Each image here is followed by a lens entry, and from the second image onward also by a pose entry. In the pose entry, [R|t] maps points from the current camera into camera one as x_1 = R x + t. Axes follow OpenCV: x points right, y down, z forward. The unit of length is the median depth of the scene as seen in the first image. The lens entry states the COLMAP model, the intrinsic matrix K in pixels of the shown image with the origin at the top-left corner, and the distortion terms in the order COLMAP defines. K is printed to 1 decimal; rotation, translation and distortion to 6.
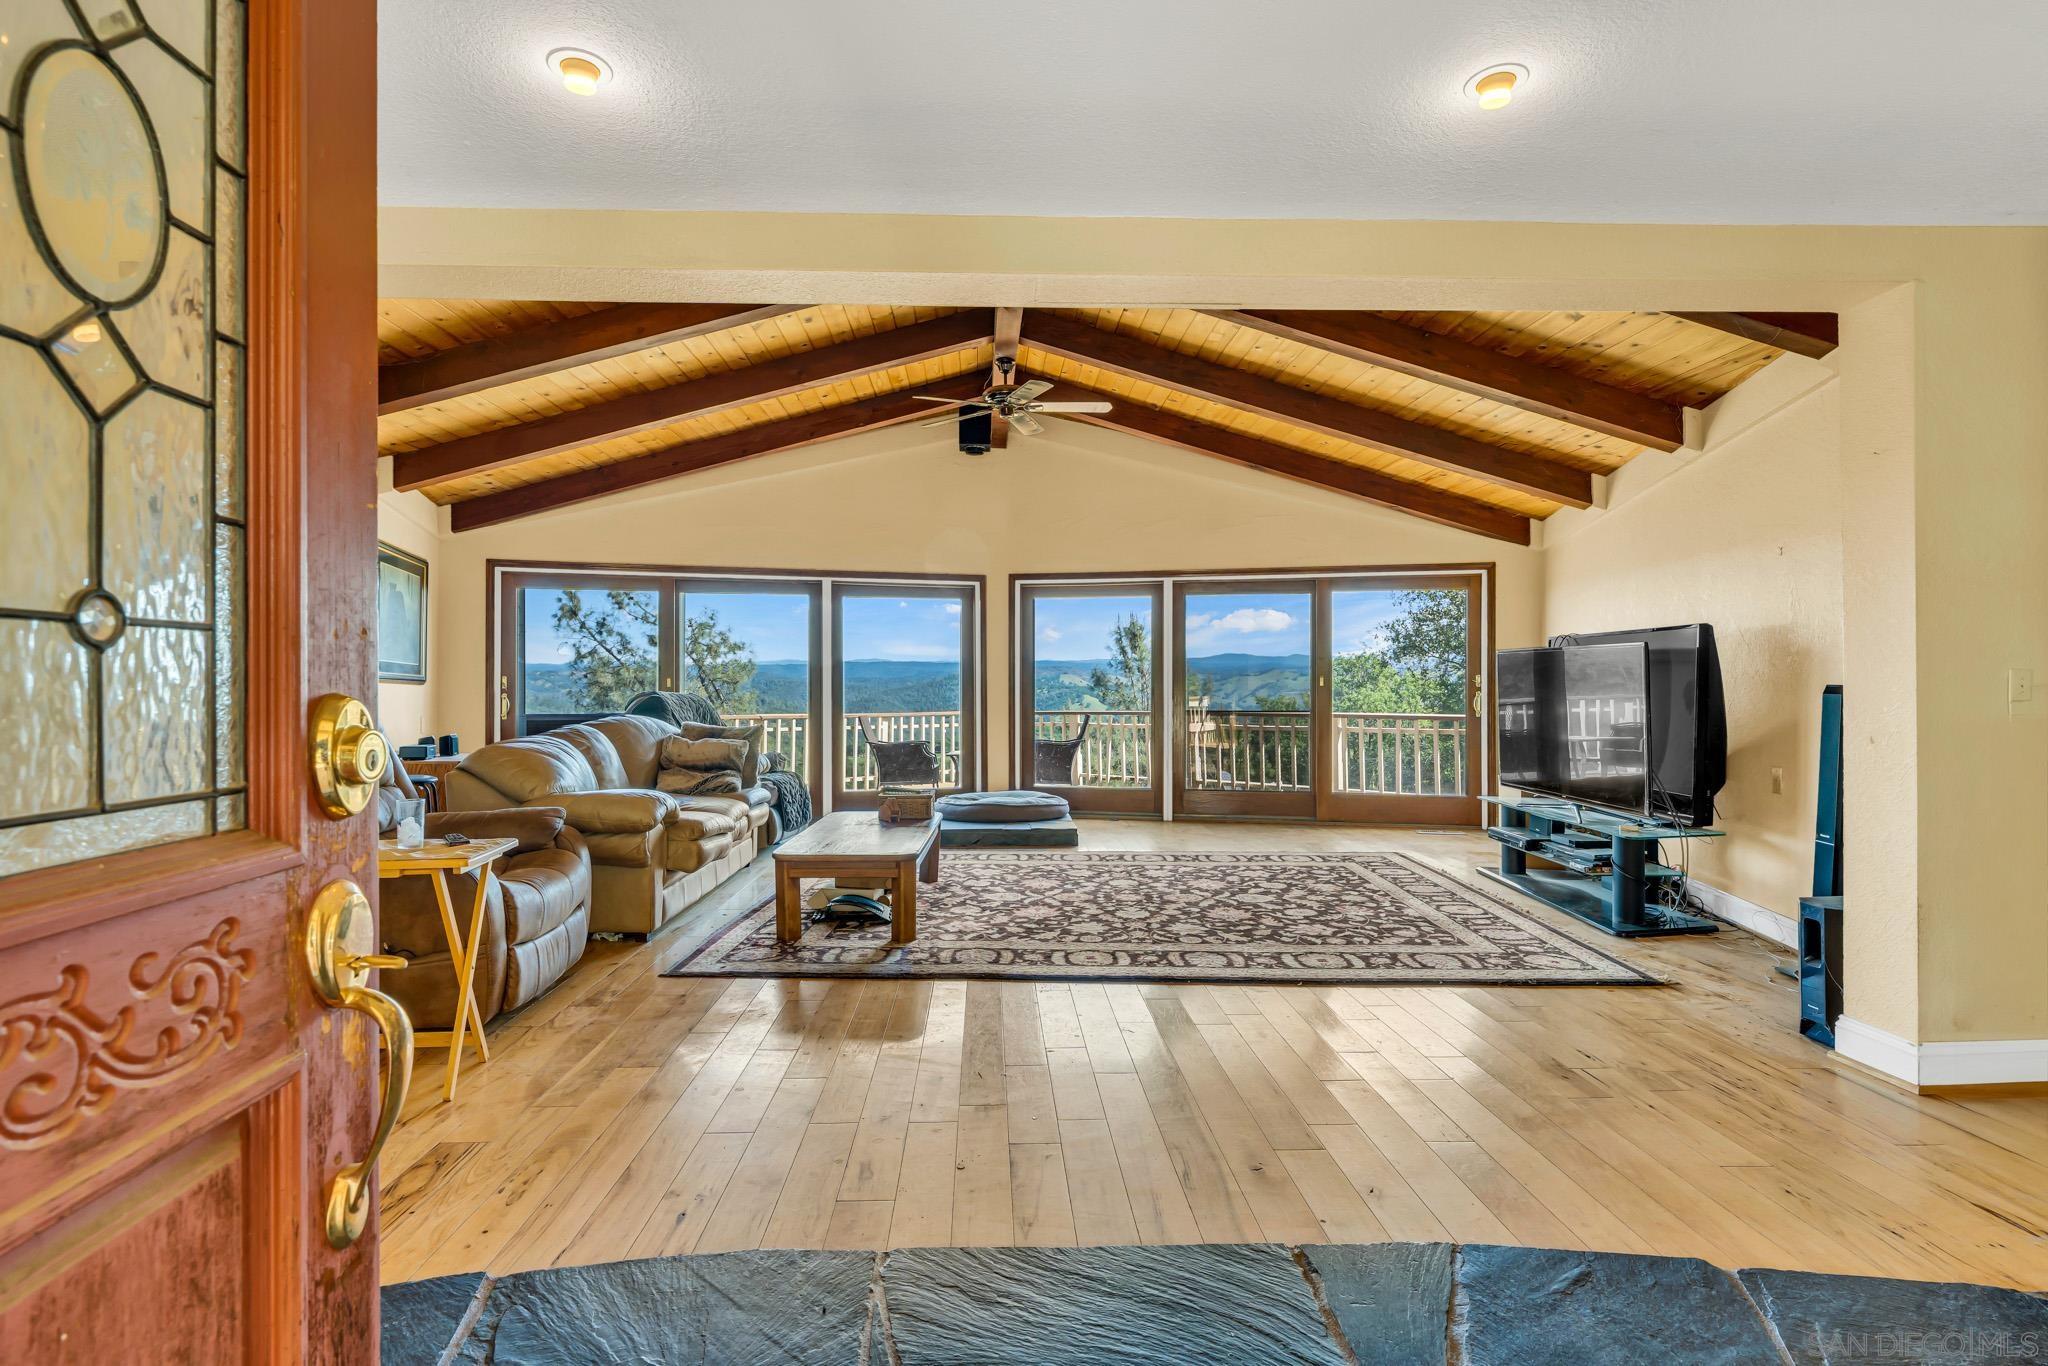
lens RADIAL K [[979.5, 0, 1007.4], [0, 979.5, 679.5], [0, 0, 1]] dist [-0.000697, -0.000915]
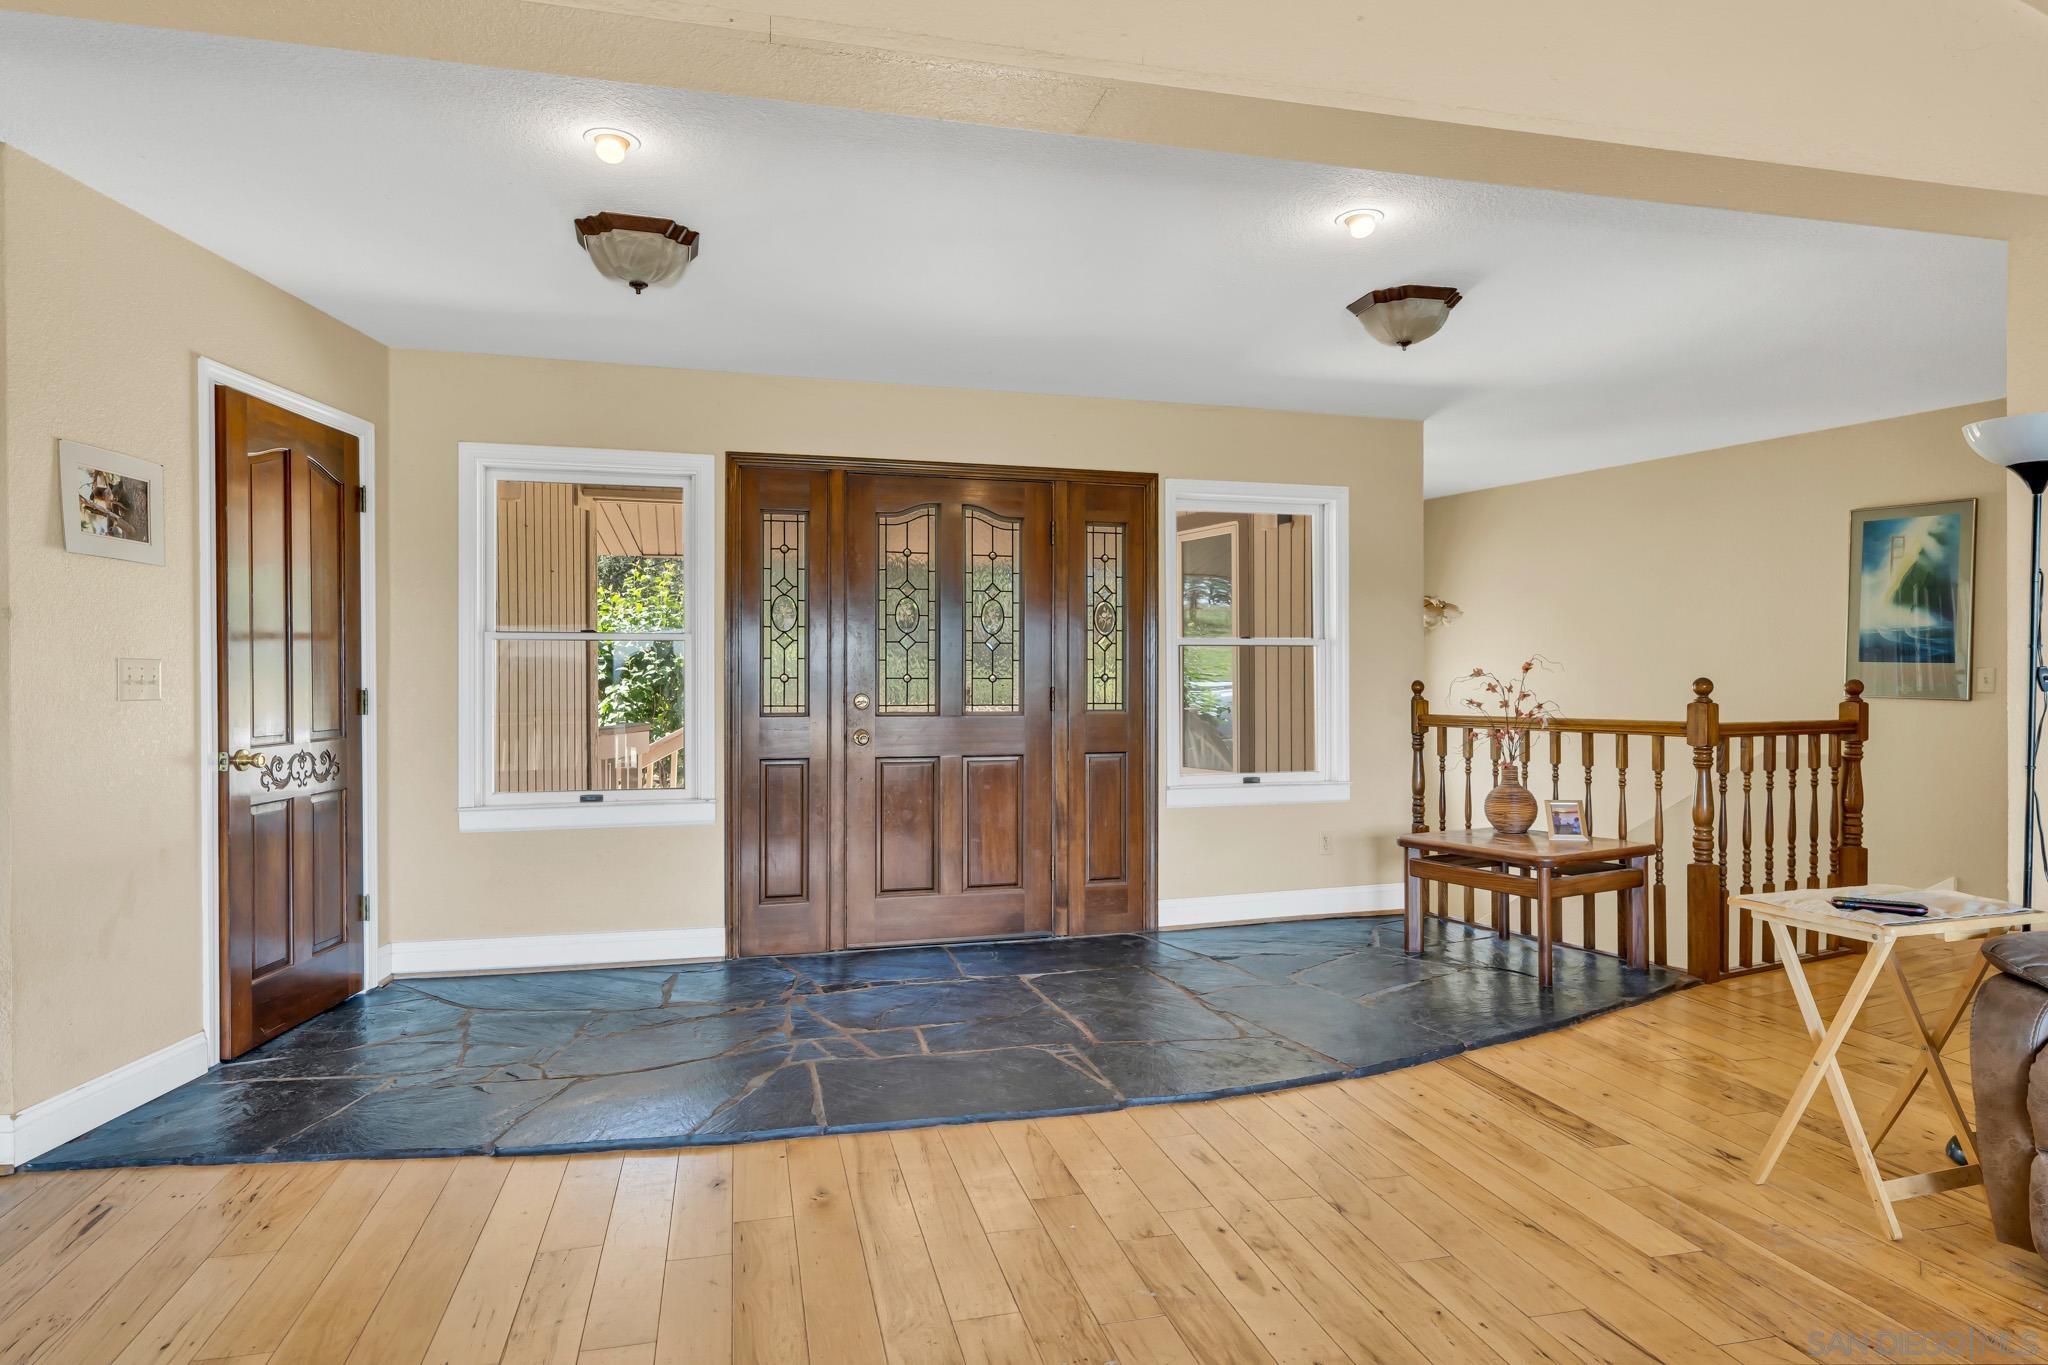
lens RADIAL K [[1144.9, 0, 1015.1], [0, 1144.9, 684.5], [0, 0, 1]] dist [0.000716, -0.000655]
pose [[-0.977001, 0.002704, -0.213218, 0.090164], [0.003478, 0.999989, -0.003254, 0.000213], [0.213206, -0.003921, -0.976999, 0.628046]]
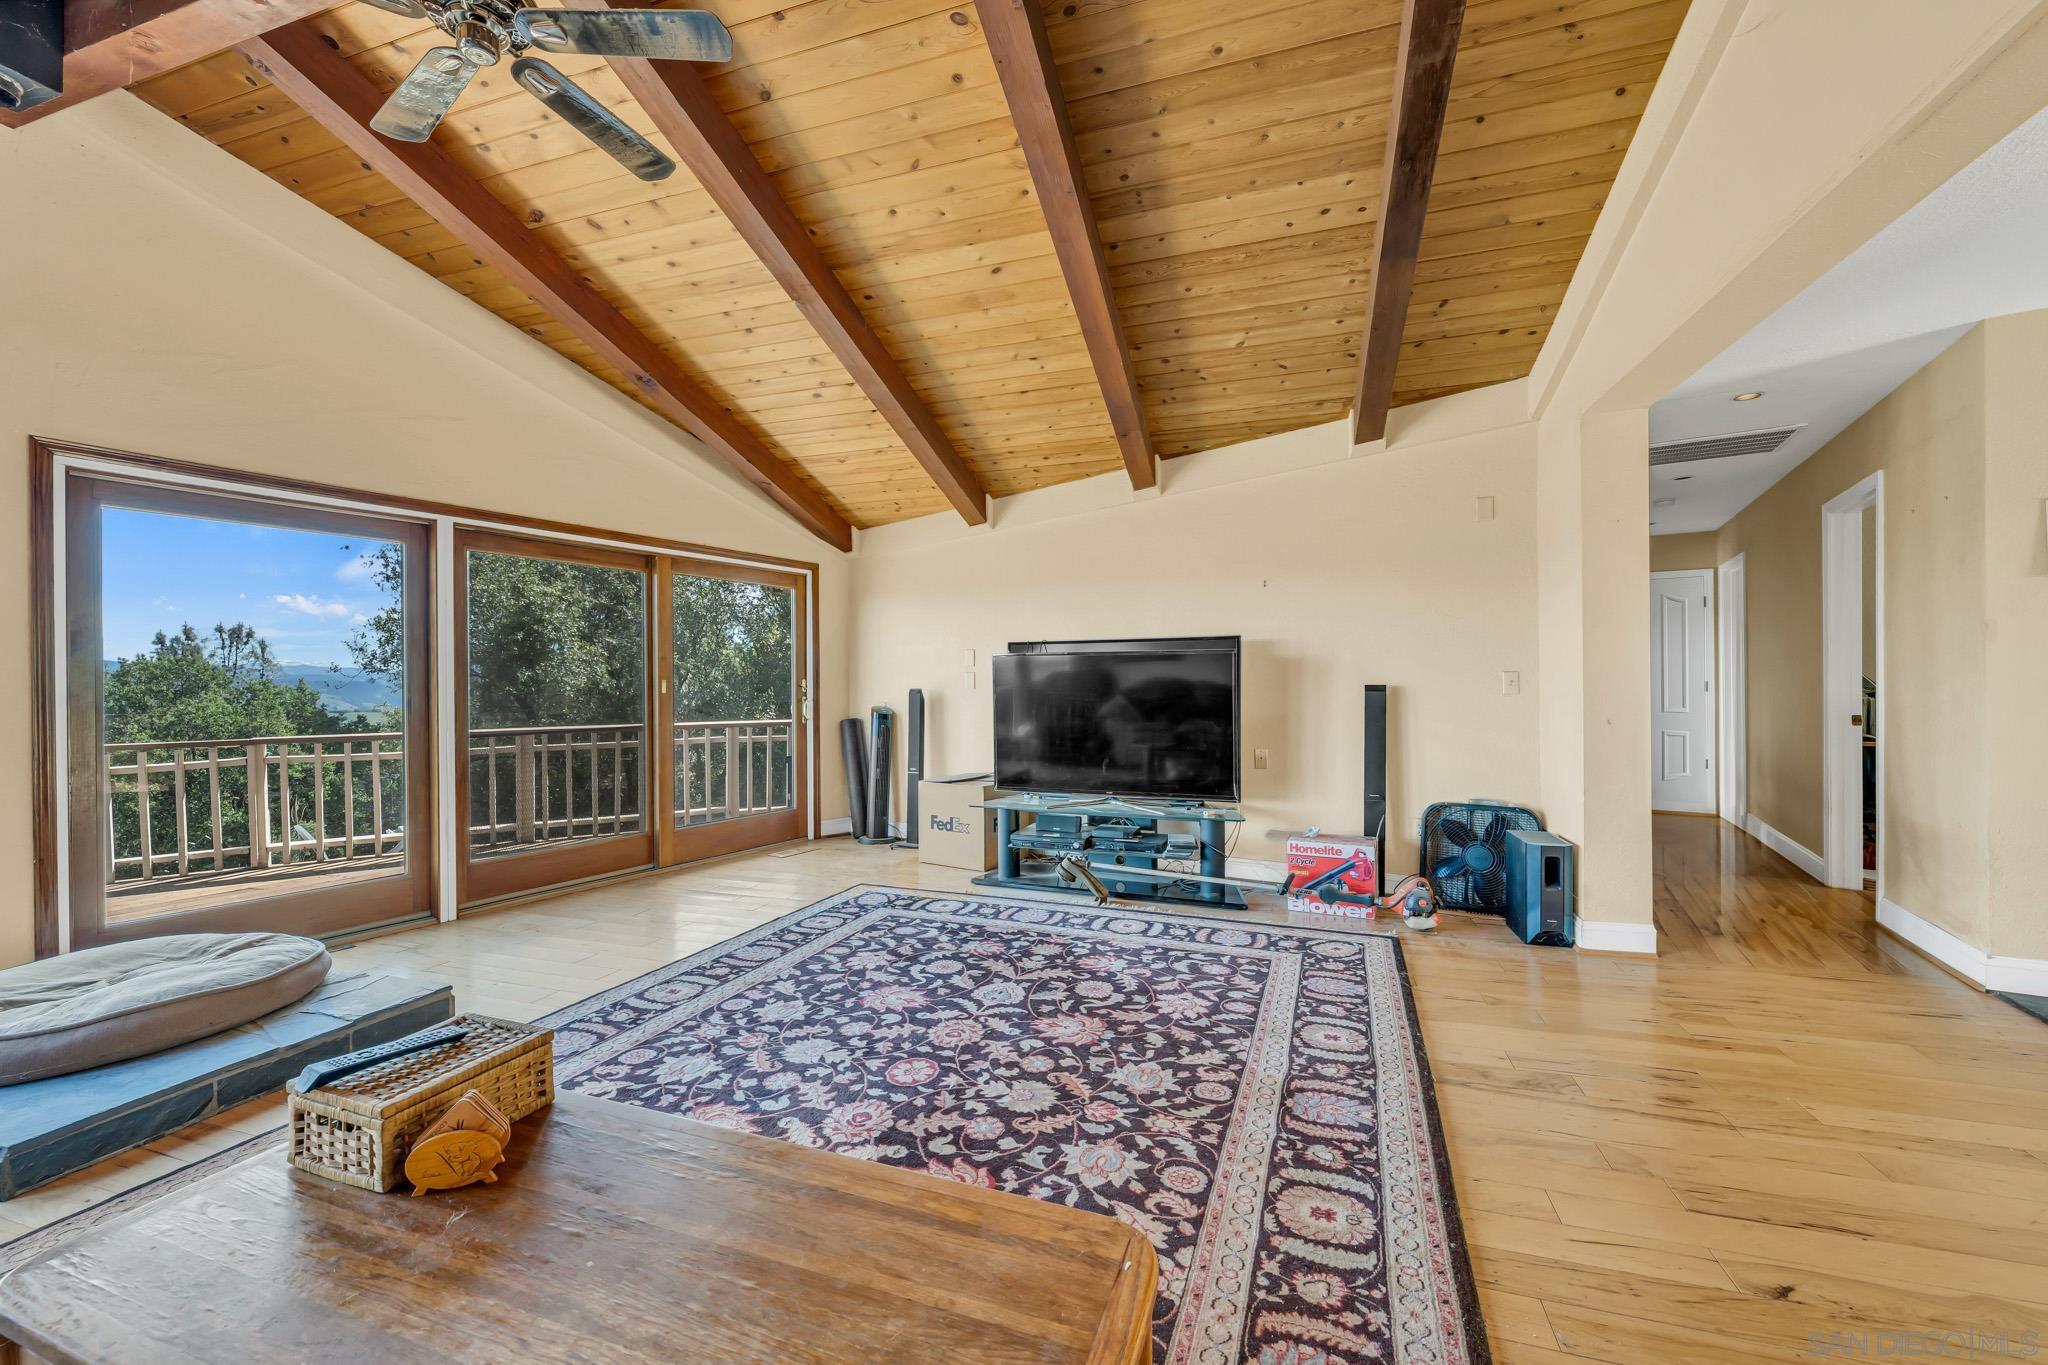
lens RADIAL K [[816.1, 0, 1014.0], [0, 816.1, 689.8], [0, 0, 1]] dist [-0.003778, 0.000993]
pose [[0.339318, -0.008262, 0.940635, -0.194560], [0.004415, 0.999964, 0.007190, 0.000640], [-0.940661, 0.001714, 0.339343, 0.518522]]
